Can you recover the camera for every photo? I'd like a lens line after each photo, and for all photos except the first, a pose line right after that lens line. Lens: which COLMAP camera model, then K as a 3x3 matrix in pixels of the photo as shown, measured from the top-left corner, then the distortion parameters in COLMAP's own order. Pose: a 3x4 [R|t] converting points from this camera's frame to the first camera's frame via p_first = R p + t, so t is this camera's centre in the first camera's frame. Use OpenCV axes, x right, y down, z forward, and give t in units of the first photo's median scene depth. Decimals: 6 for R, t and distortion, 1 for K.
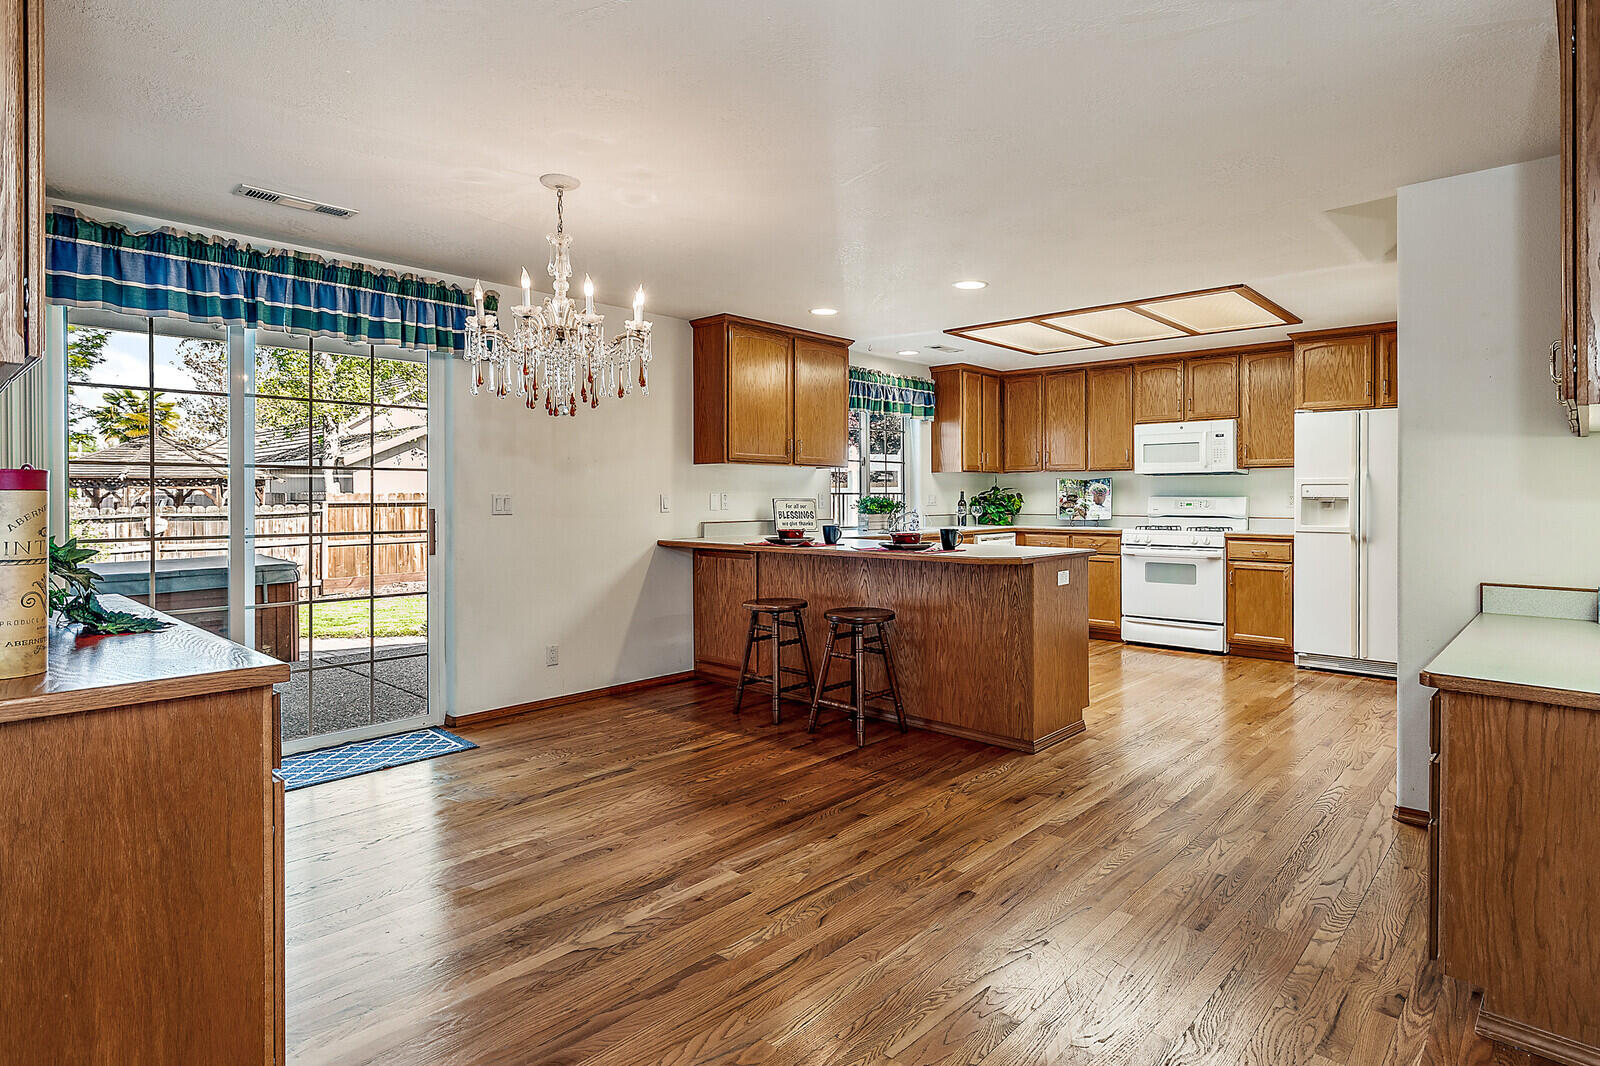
lens RADIAL K [[859.3, 0, 794.2], [0, 859.3, 502.9], [0, 0, 1]] dist [-0.015037, 0.000182]
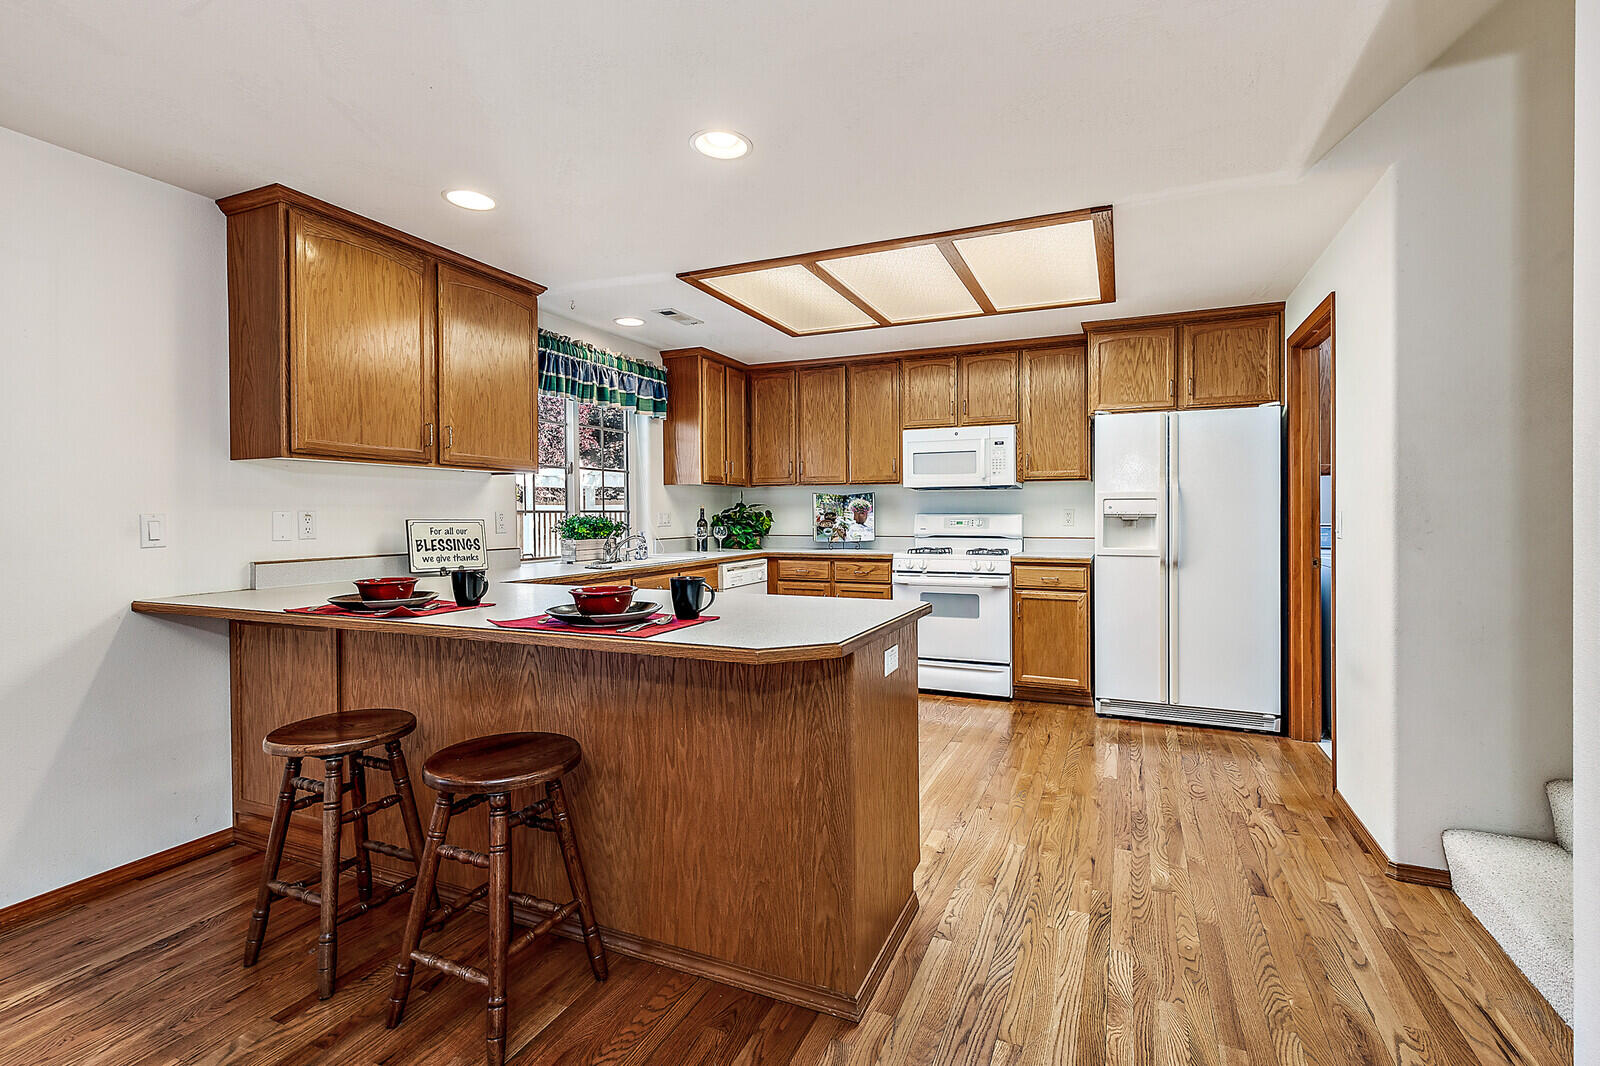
lens RADIAL K [[737.4, 0, 806.3], [0, 737.4, 523.7], [0, 0, 1]] dist [0.004284, -0.001020]
pose [[0.942637, -0.007919, 0.333726, 0.070278], [0.006156, 0.999961, 0.006341, -0.003808], [-0.333763, -0.003923, 0.942649, 0.391320]]
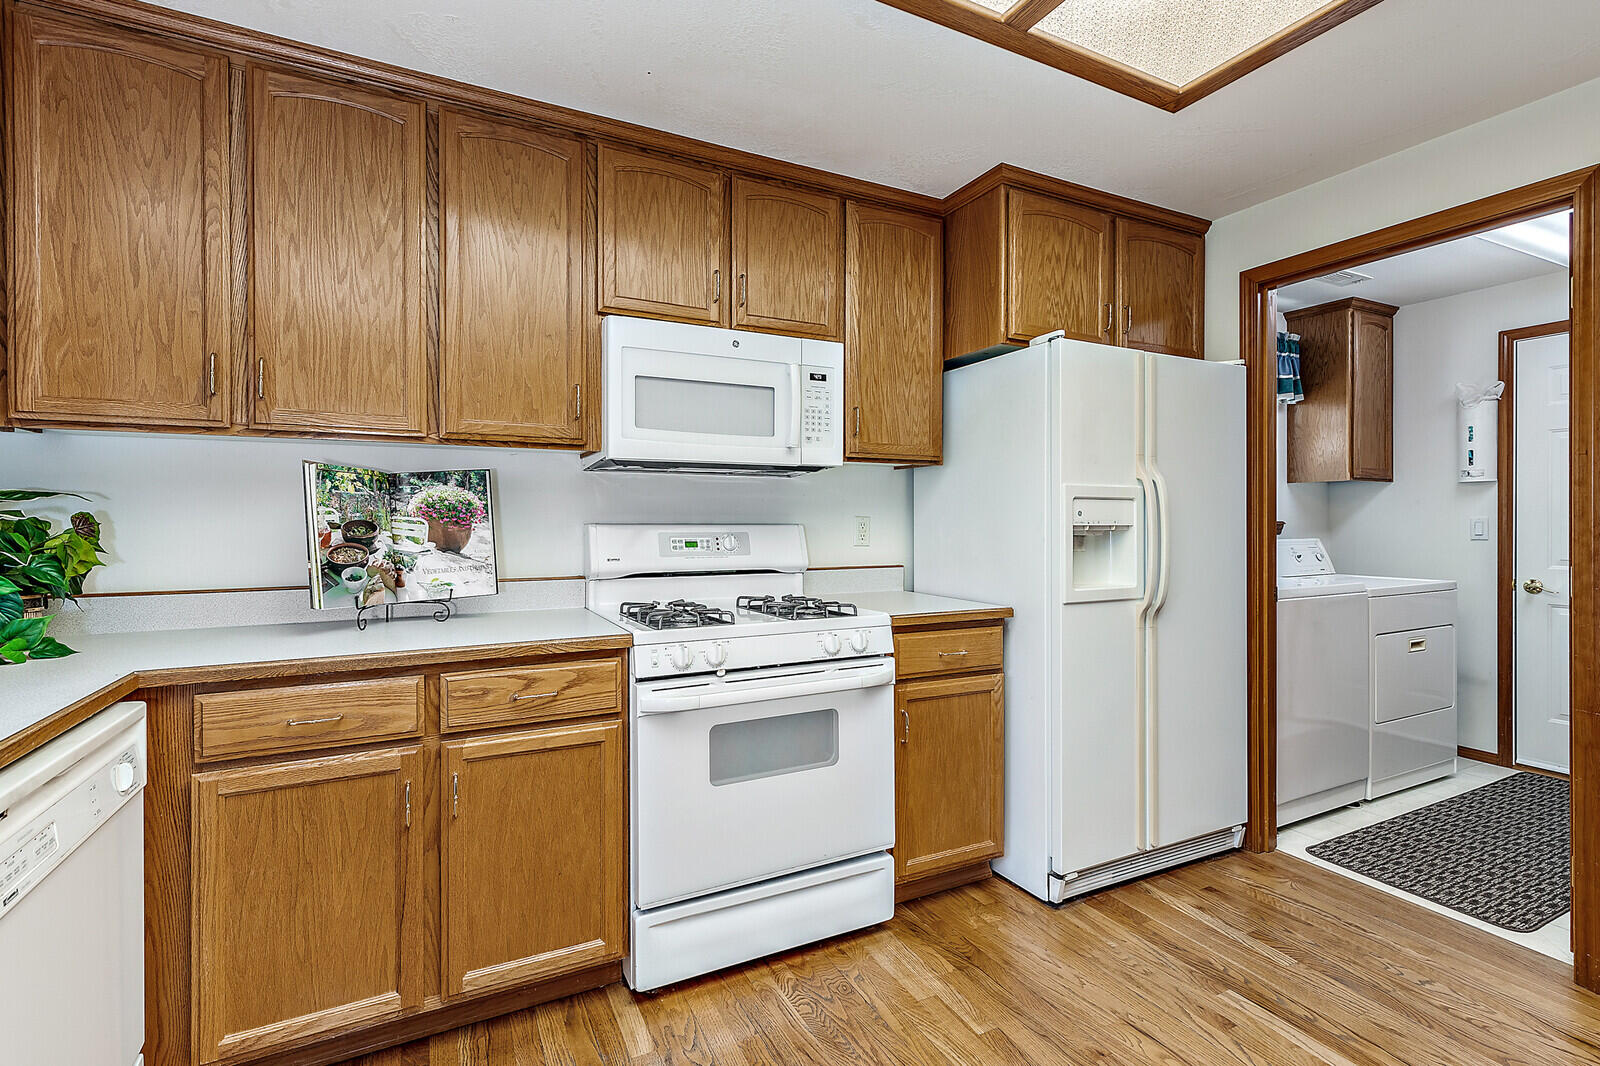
lens RADIAL K [[737.4, 0, 796.8], [0, 737.4, 523.3], [0, 0, 1]] dist [0.004284, -0.001020]
pose [[0.343889, -0.002633, 0.939006, 0.171727], [0.009186, 0.999958, -0.000560, -0.008787], [-0.938965, 0.008818, 0.343899, 0.954738]]
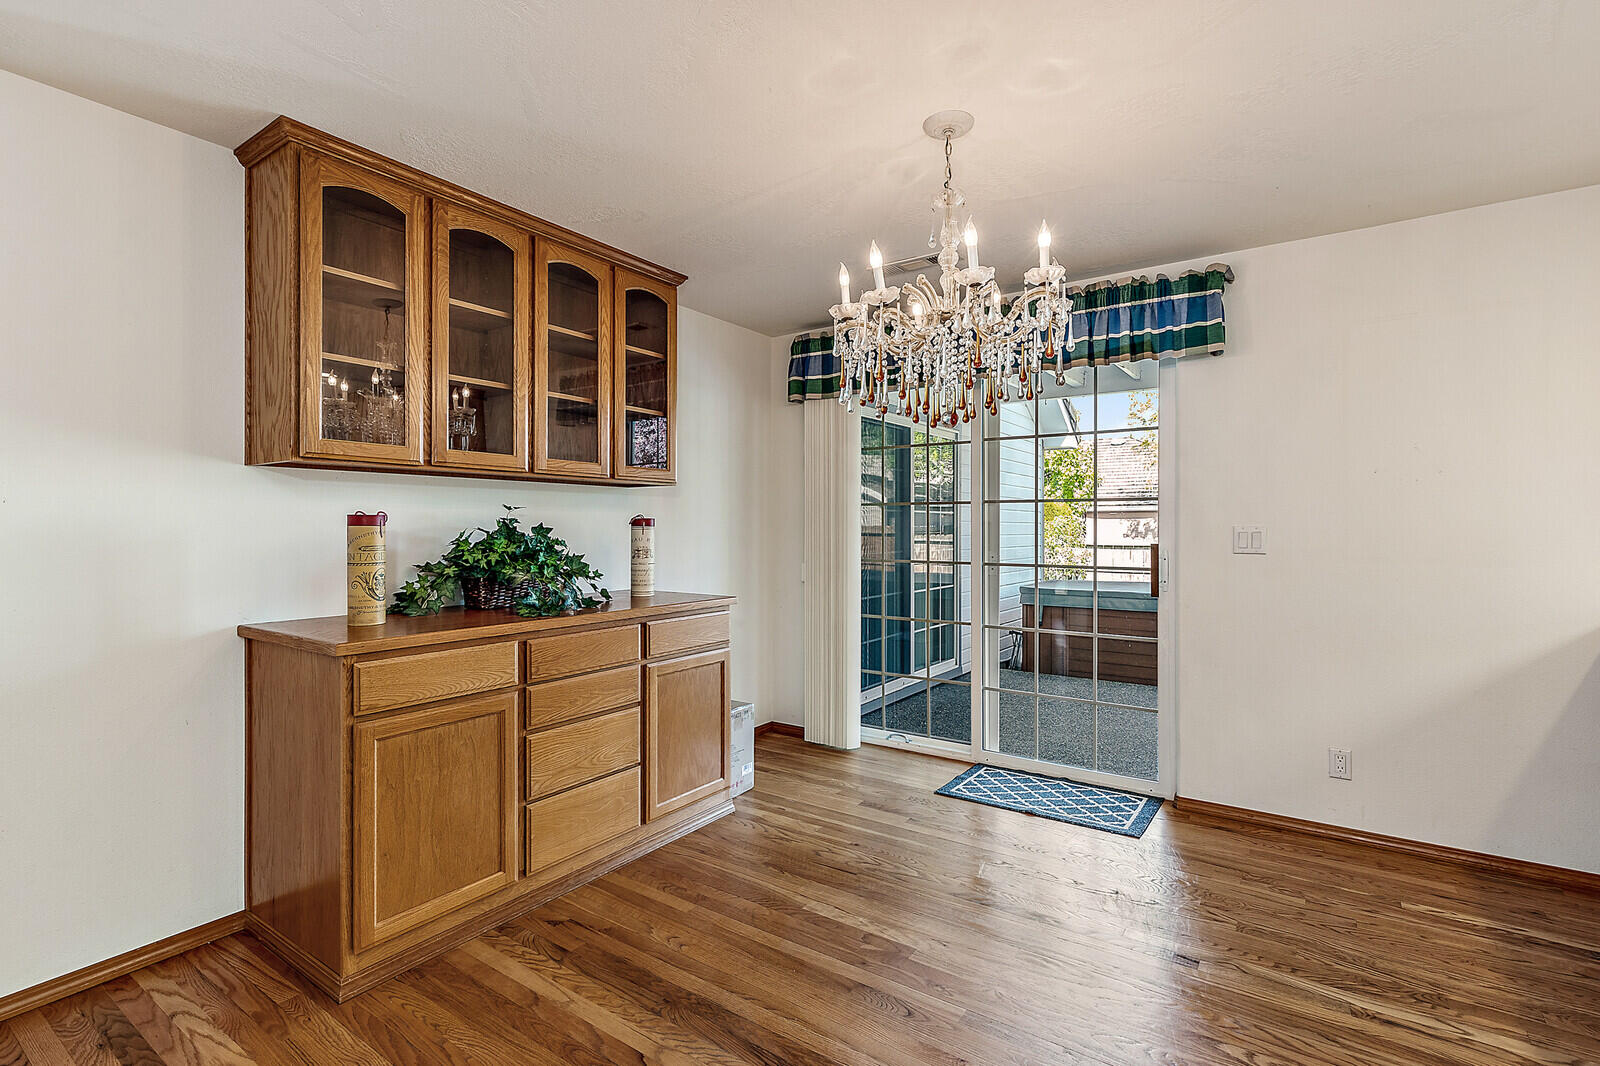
lens RADIAL K [[737.4, 0, 795.3], [0, 737.4, 534.9], [0, 0, 1]] dist [0.004284, -0.001020]
pose [[0.140413, 0.014907, -0.989981, 0.189296], [-0.009003, 0.999865, 0.013779, -0.006633], [0.990052, 0.006978, 0.140529, 0.392849]]
